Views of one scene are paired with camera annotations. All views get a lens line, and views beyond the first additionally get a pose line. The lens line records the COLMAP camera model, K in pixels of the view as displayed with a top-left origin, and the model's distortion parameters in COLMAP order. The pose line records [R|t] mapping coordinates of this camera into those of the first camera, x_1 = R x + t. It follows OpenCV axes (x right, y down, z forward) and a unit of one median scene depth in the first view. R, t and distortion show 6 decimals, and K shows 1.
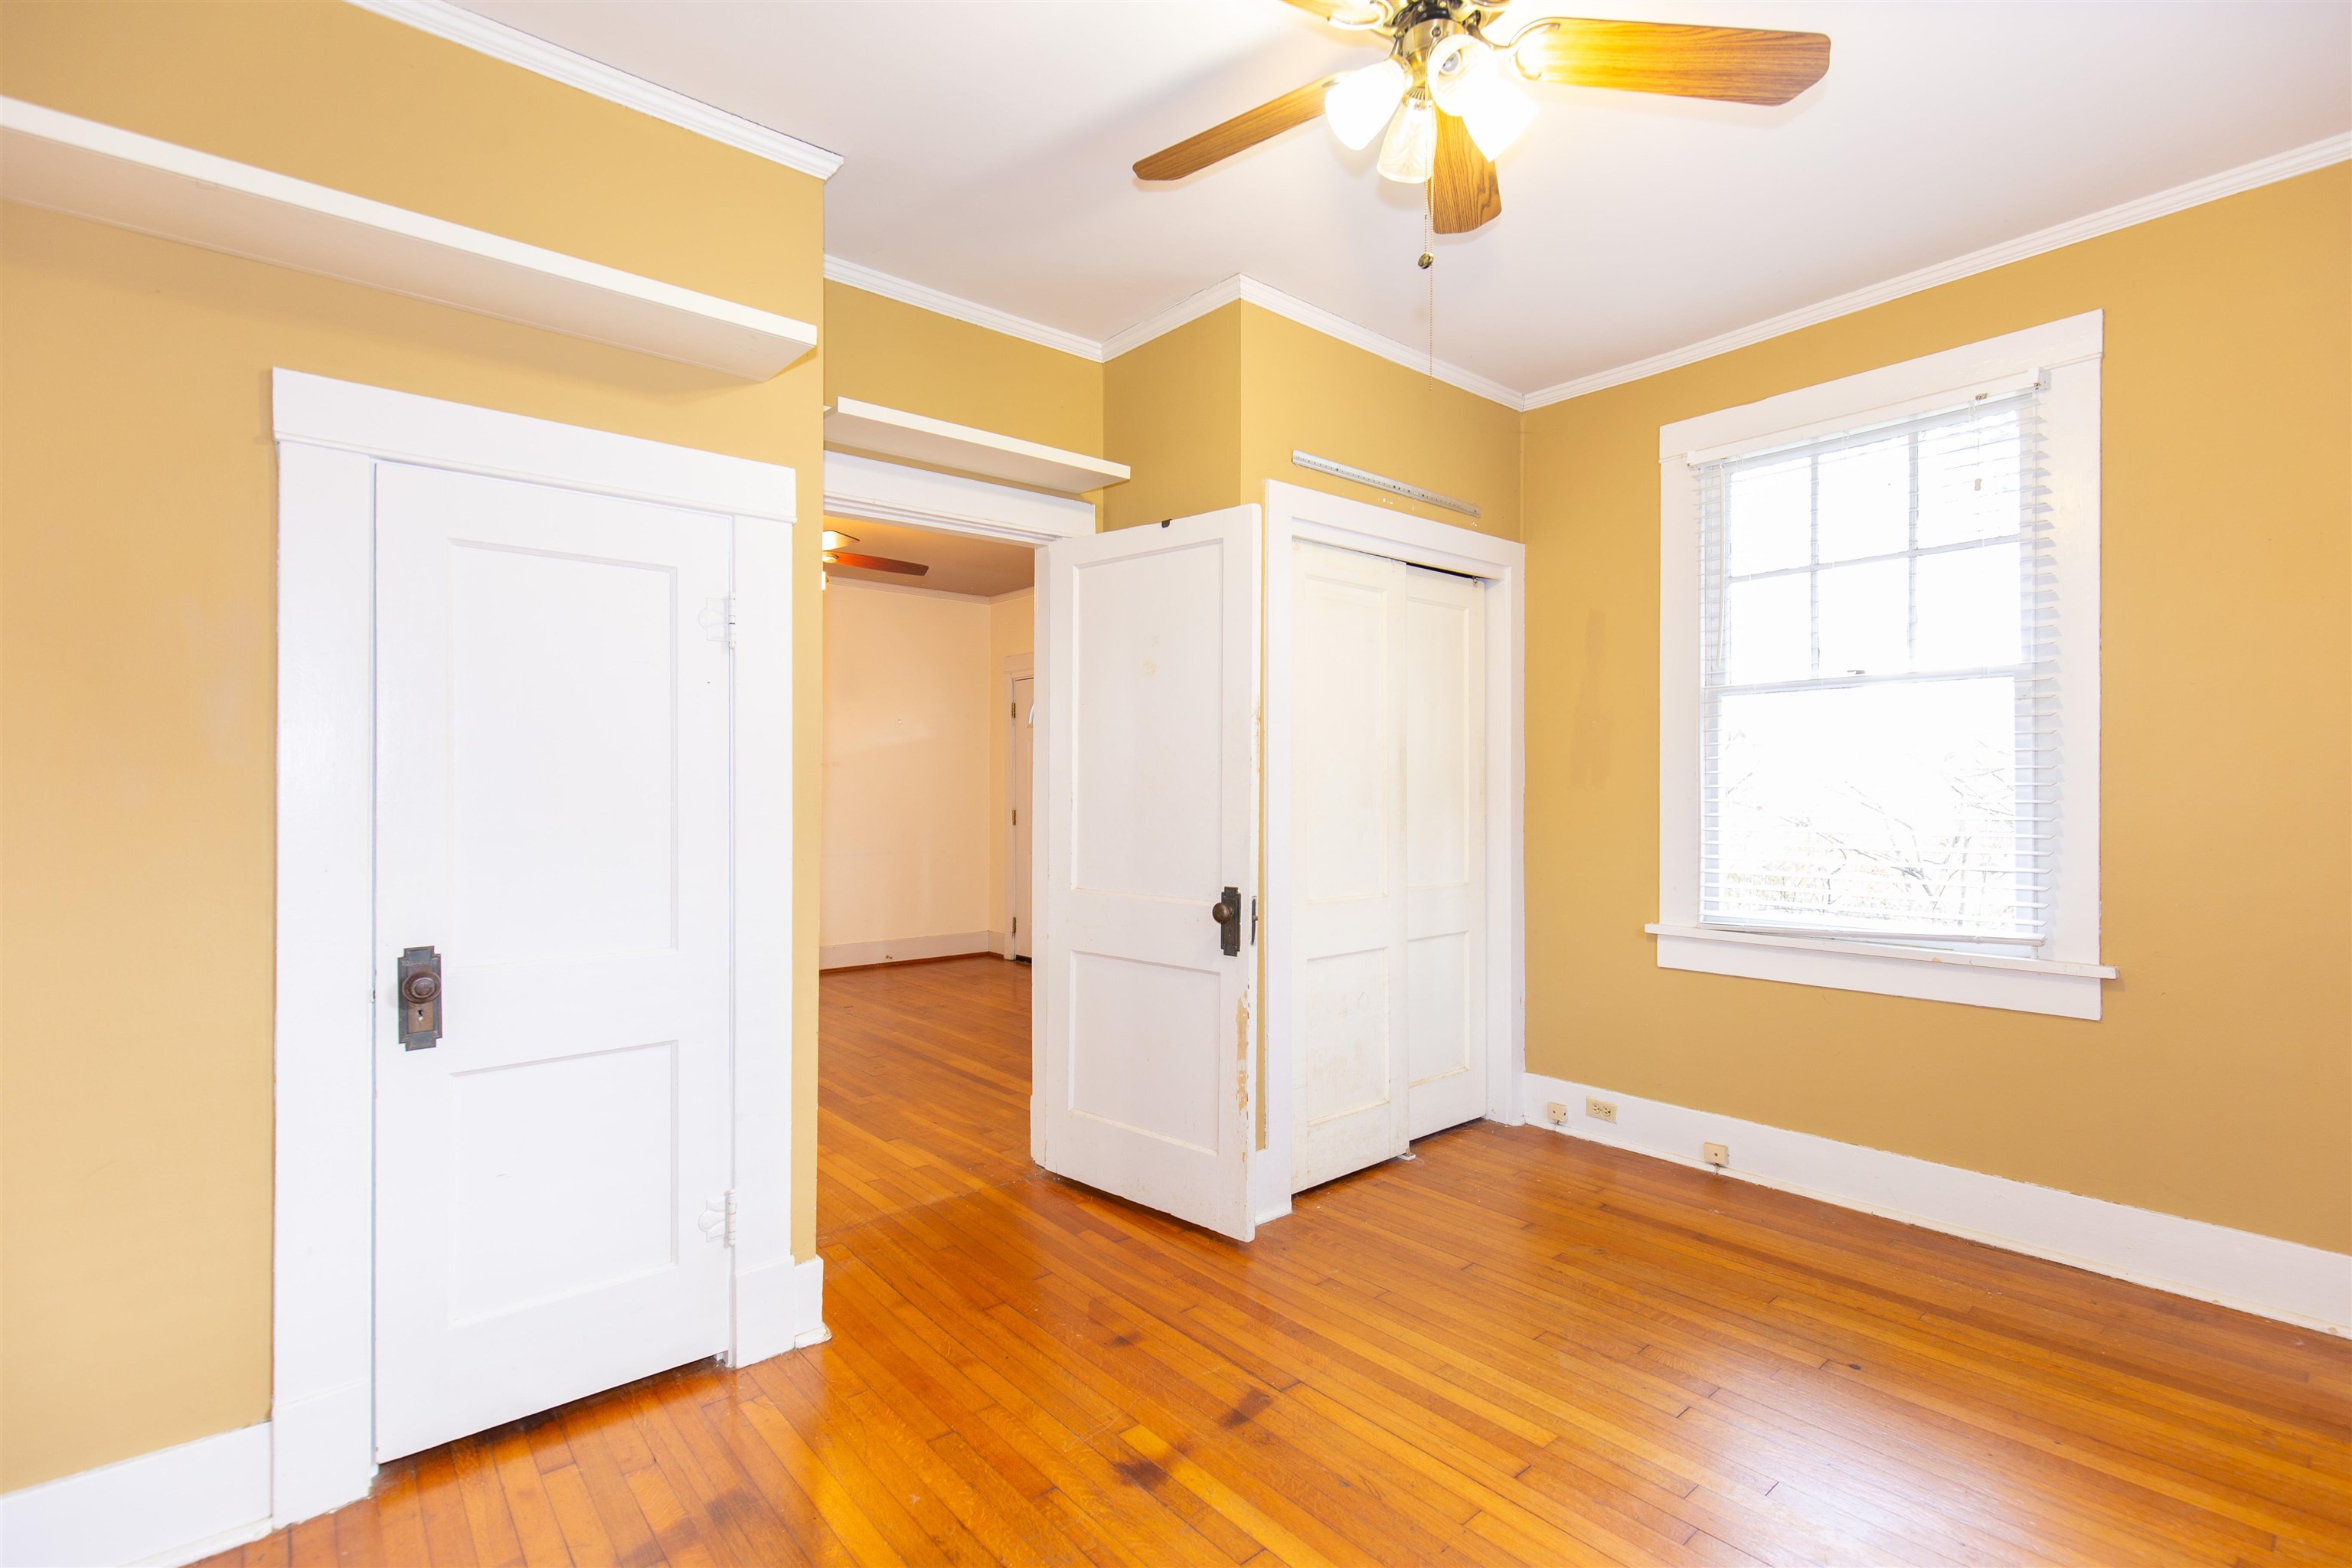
lens RADIAL K [[1053.7, 0, 1179.2], [0, 1053.7, 795.2], [0, 0, 1]] dist [0.002118, 0.000171]
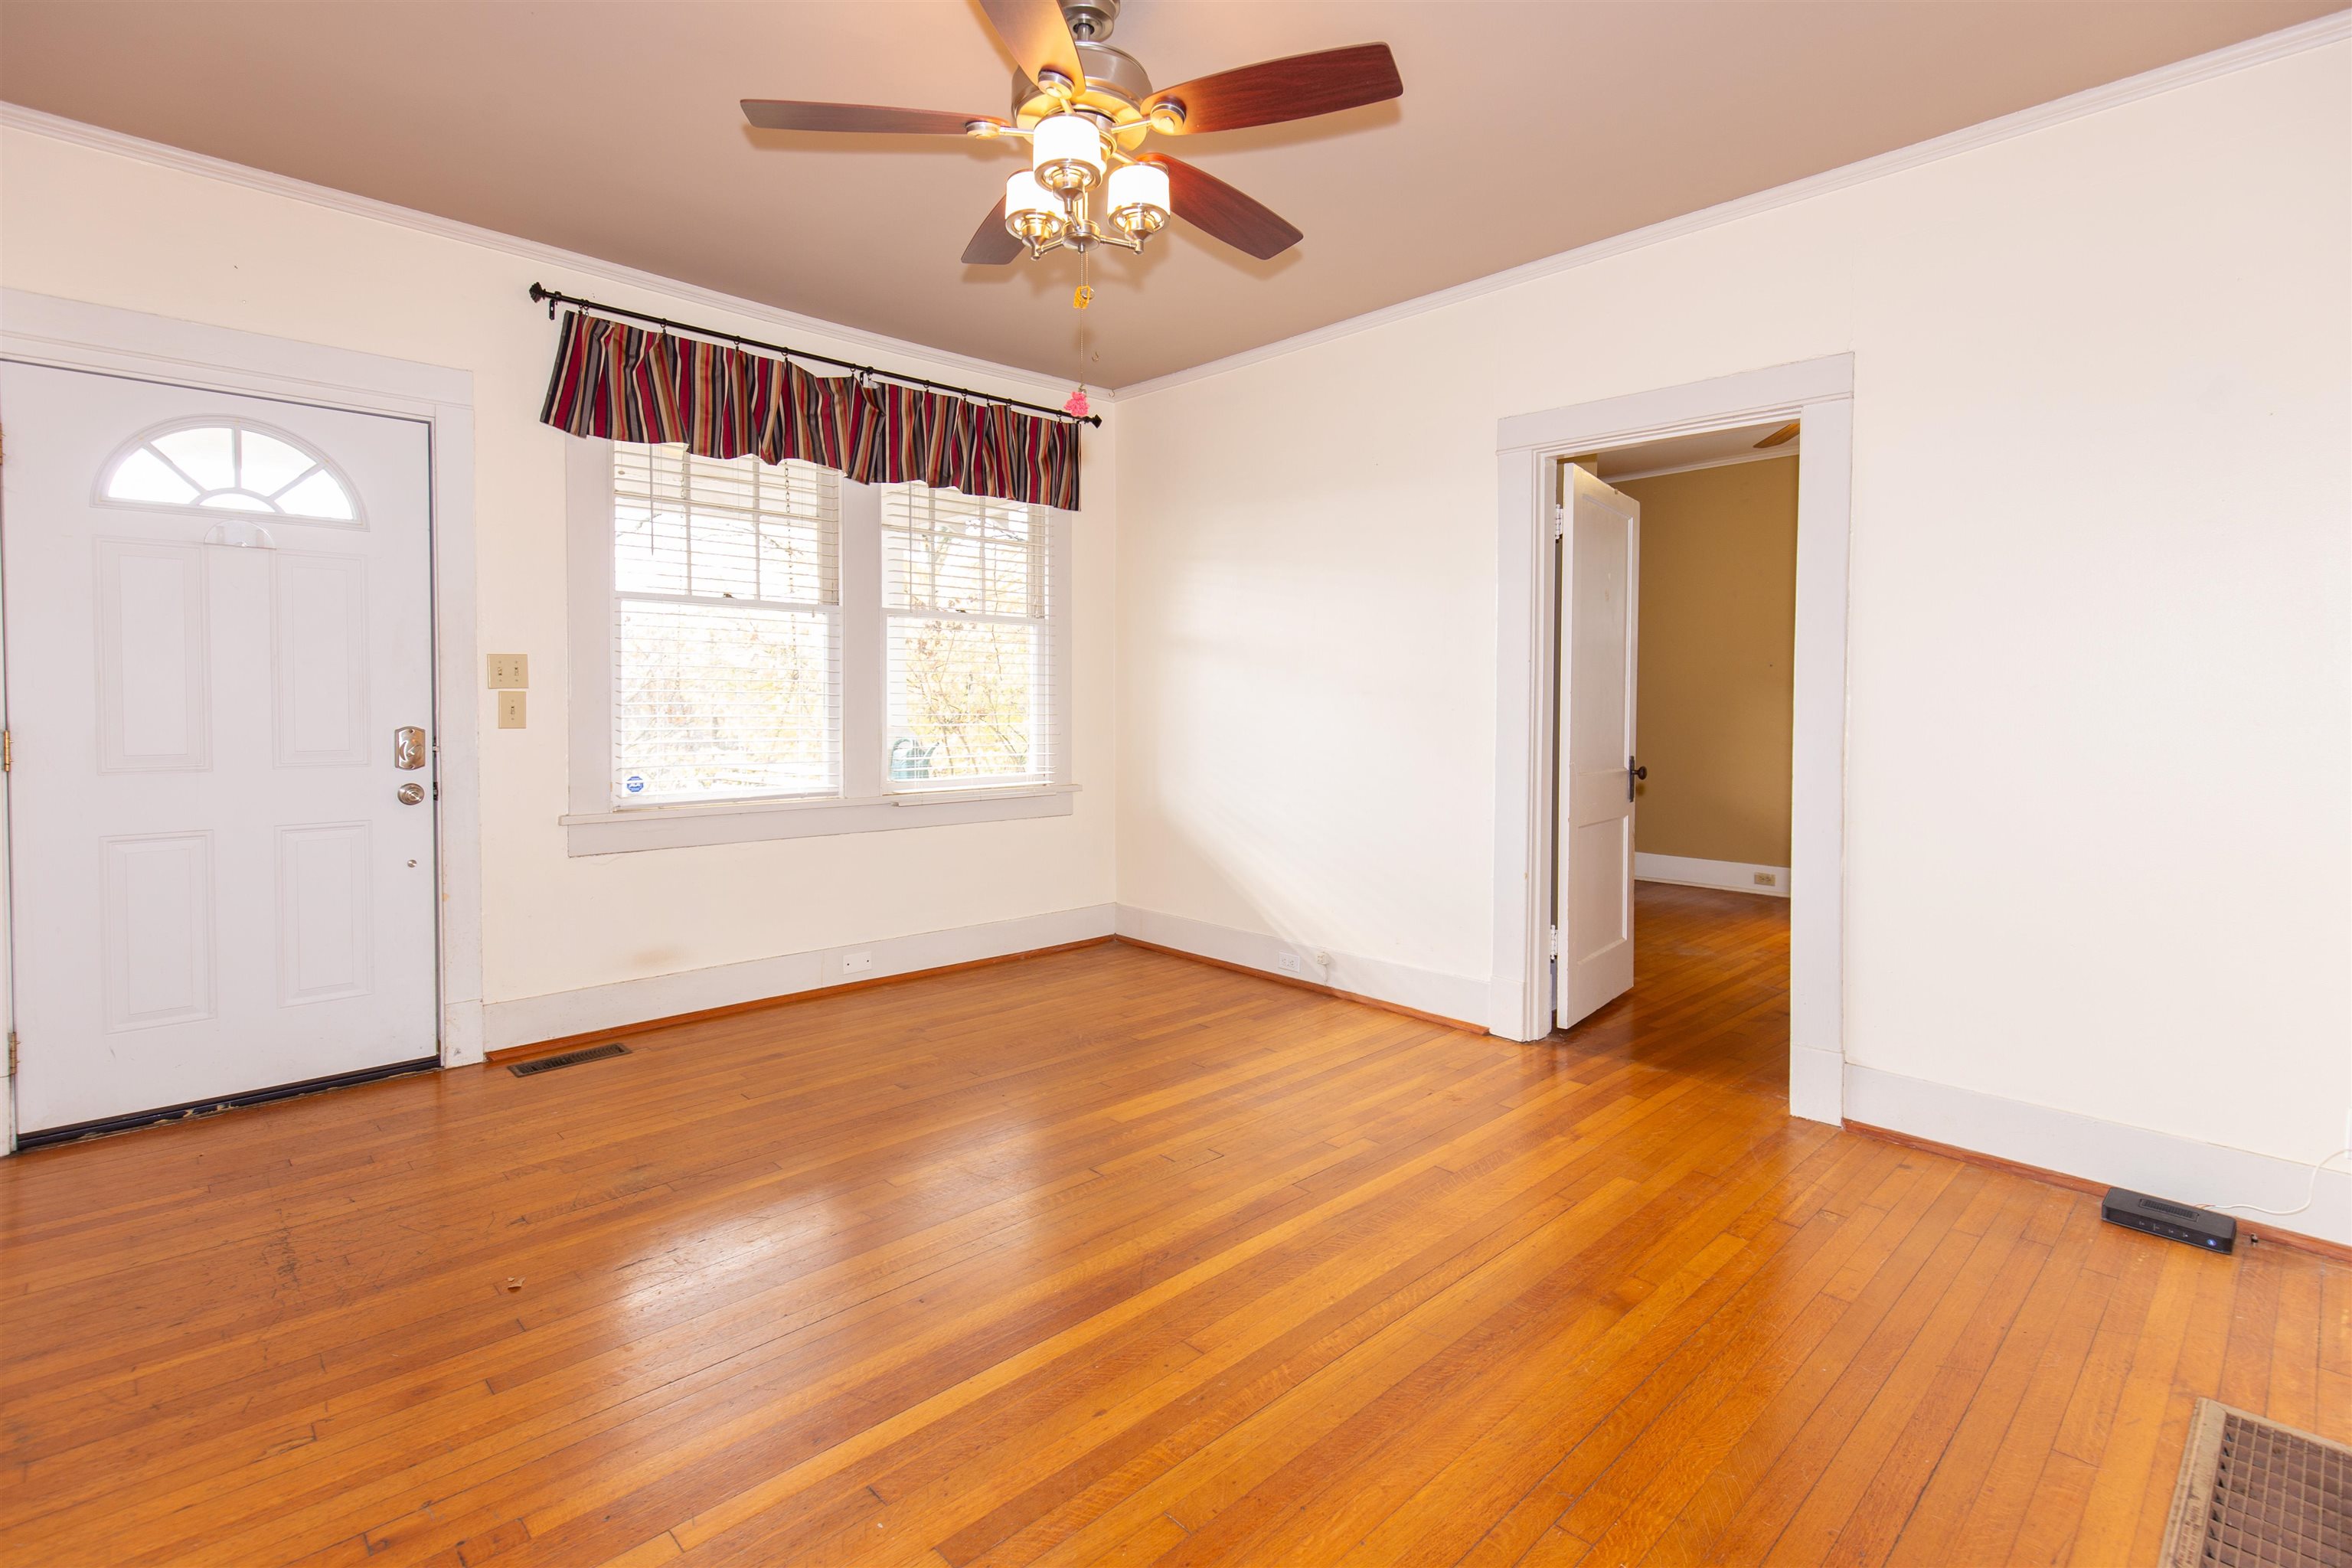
lens RADIAL K [[1120.1, 0, 1122.5], [0, 1120.1, 717.7], [0, 0, 1]] dist [0.003293, 0.000398]
pose [[-0.044117, -0.001754, 0.999025, -1.347550], [-0.002866, 0.999995, 0.001629, 0.021691], [-0.999022, -0.002791, -0.044122, 1.582461]]
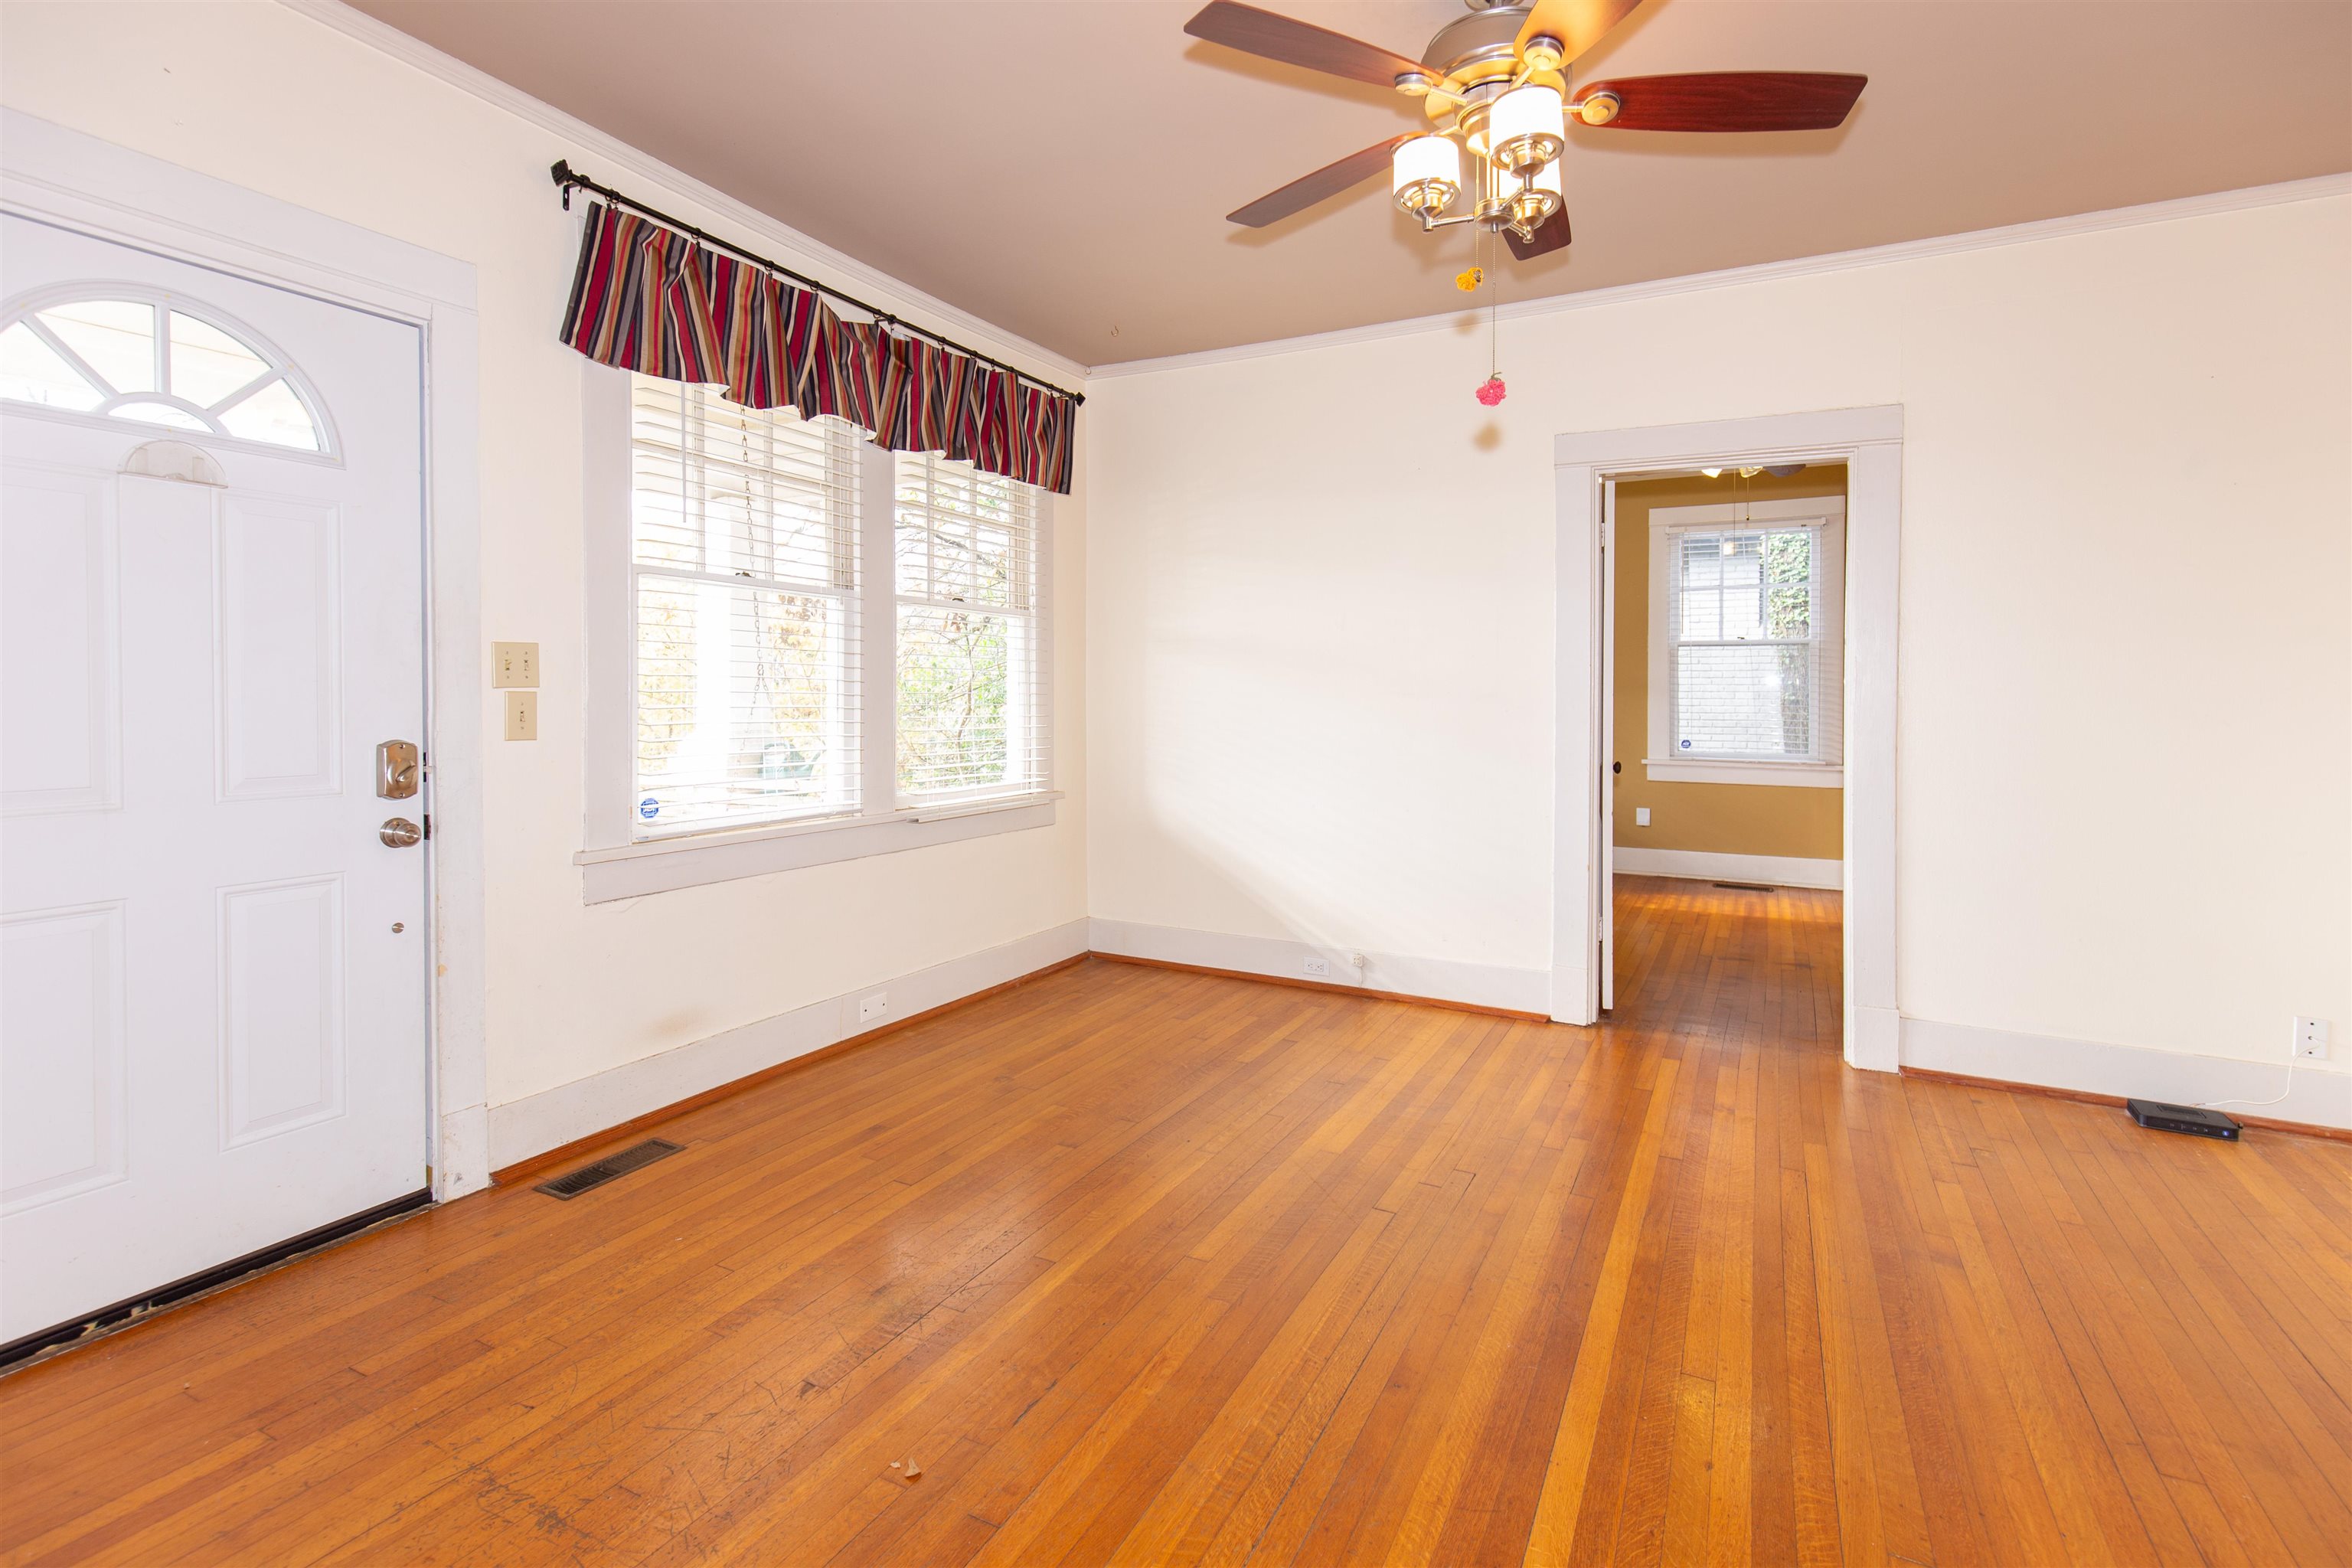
lens RADIAL K [[1144.5, 0, 1164.7], [0, 1144.5, 704.4], [0, 0, 1]] dist [0.005010, 0.000163]
pose [[-0.381193, 0.003519, 0.924489, -1.184086], [-0.000469, 0.999992, -0.003999, 0.011189], [-0.924495, -0.001958, -0.381189, 2.041953]]
